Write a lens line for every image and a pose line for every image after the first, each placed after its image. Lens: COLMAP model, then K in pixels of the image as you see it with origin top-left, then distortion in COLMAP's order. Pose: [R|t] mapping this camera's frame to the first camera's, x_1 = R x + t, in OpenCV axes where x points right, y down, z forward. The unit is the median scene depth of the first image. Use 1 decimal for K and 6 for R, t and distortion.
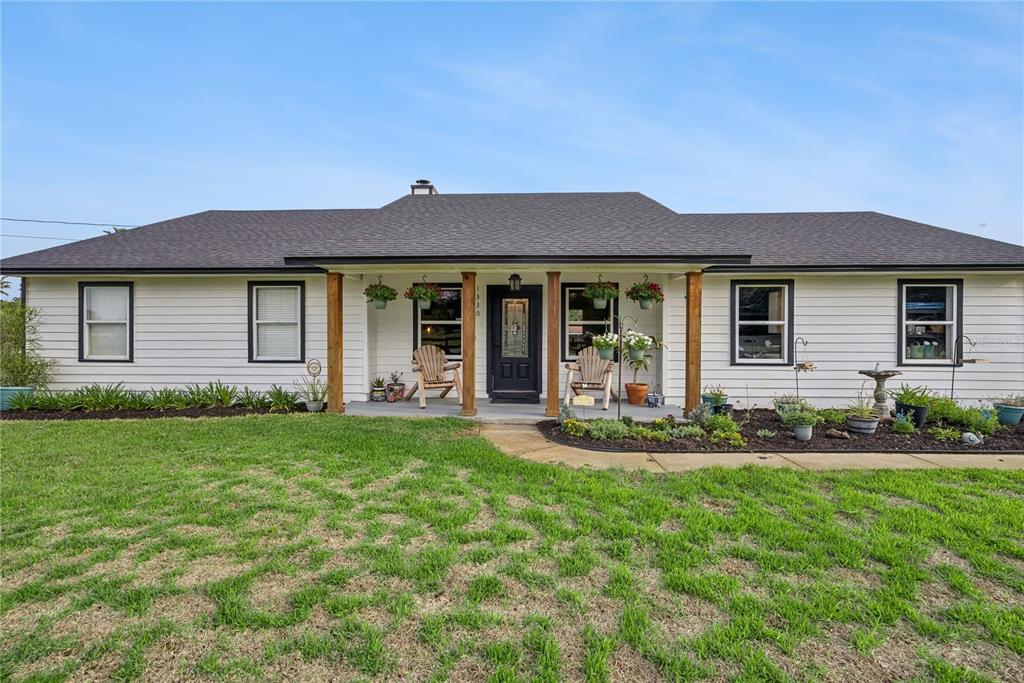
lens RADIAL K [[465.2, 0, 509.0], [0, 465.2, 345.3], [0, 0, 1]] dist [-0.000906, 0.000505]
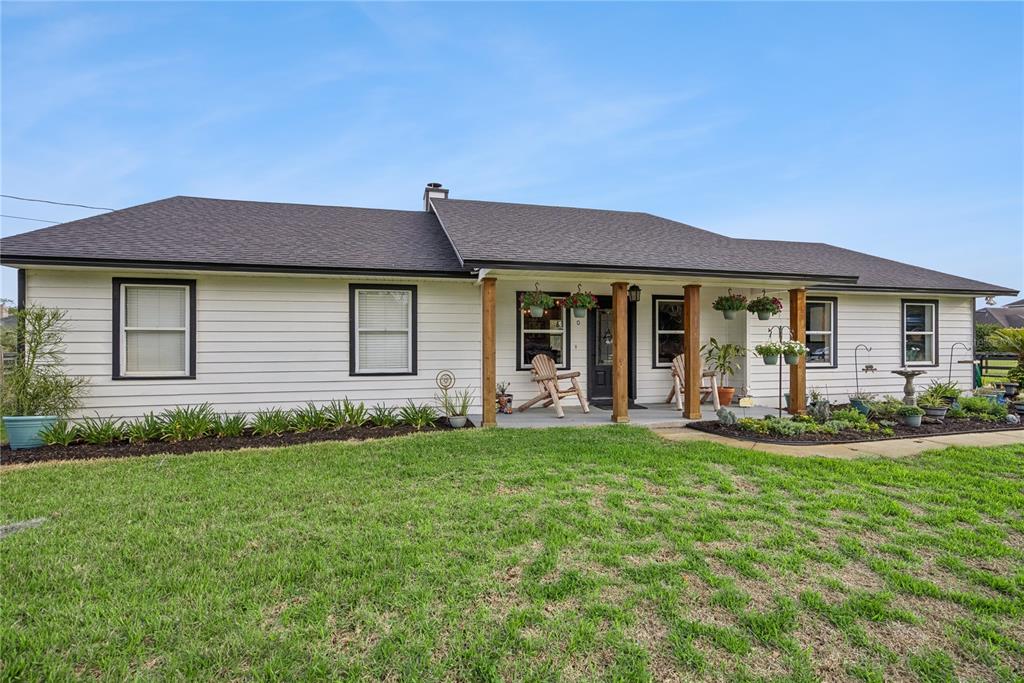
lens RADIAL K [[465.2, 0, 509.0], [0, 465.2, 345.3], [0, 0, 1]] dist [-0.000906, 0.000505]
pose [[0.959966, -0.004483, 0.280079, -0.534051], [0.010425, 0.999751, -0.019730, -0.000546], [-0.279921, 0.021860, 0.959774, 0.075865]]
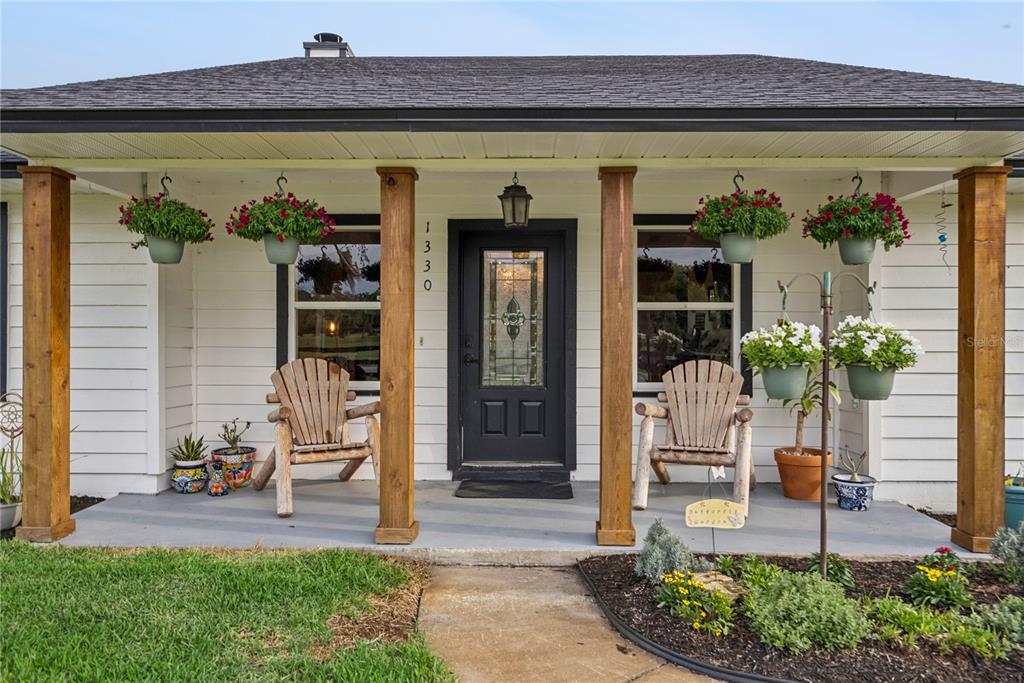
lens RADIAL K [[734.8, 0, 512.0], [0, 734.8, 341.5], [0, 0, 1]] dist [0.037334, 0.000913]
pose [[0.999710, 0.000380, 0.024072, -0.005300], [0.000212, 0.999698, -0.024575, 0.001084], [-0.024074, 0.024573, 0.999408, 0.338008]]
